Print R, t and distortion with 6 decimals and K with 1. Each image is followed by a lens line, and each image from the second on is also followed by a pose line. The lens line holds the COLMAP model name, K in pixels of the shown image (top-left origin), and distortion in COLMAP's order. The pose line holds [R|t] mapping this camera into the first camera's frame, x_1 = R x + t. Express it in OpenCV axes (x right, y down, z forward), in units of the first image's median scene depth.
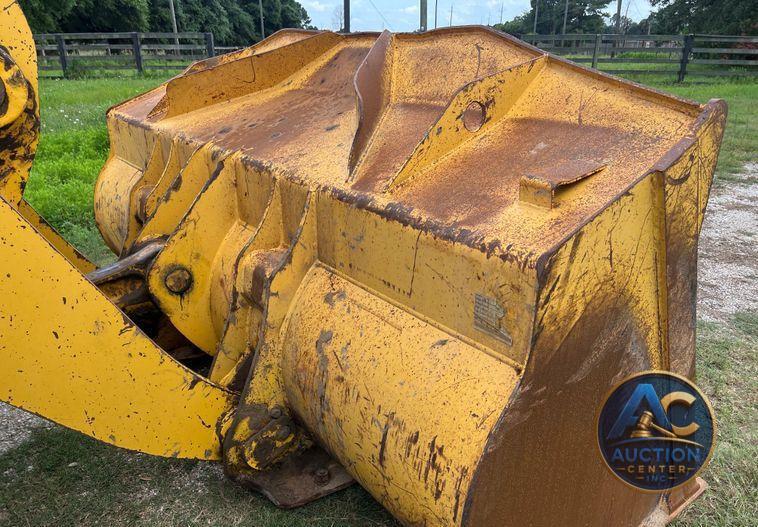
lens RADIAL K [[561.0, 0, 382.0], [0, 561.0, 285.7], [0, 0, 1]] dist [0.067638, -0.084005]
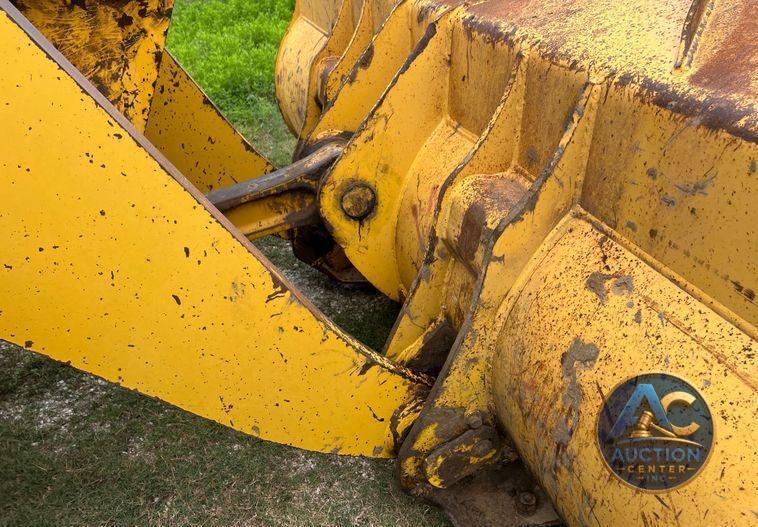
lens RADIAL K [[561.0, 0, 382.0], [0, 561.0, 285.7], [0, 0, 1]] dist [0.067638, -0.084005]
pose [[0.946953, 0.145718, -0.286438, -0.123625], [-0.081640, 0.971131, 0.224140, -0.077980], [0.310830, -0.188865, 0.931512, 0.361176]]
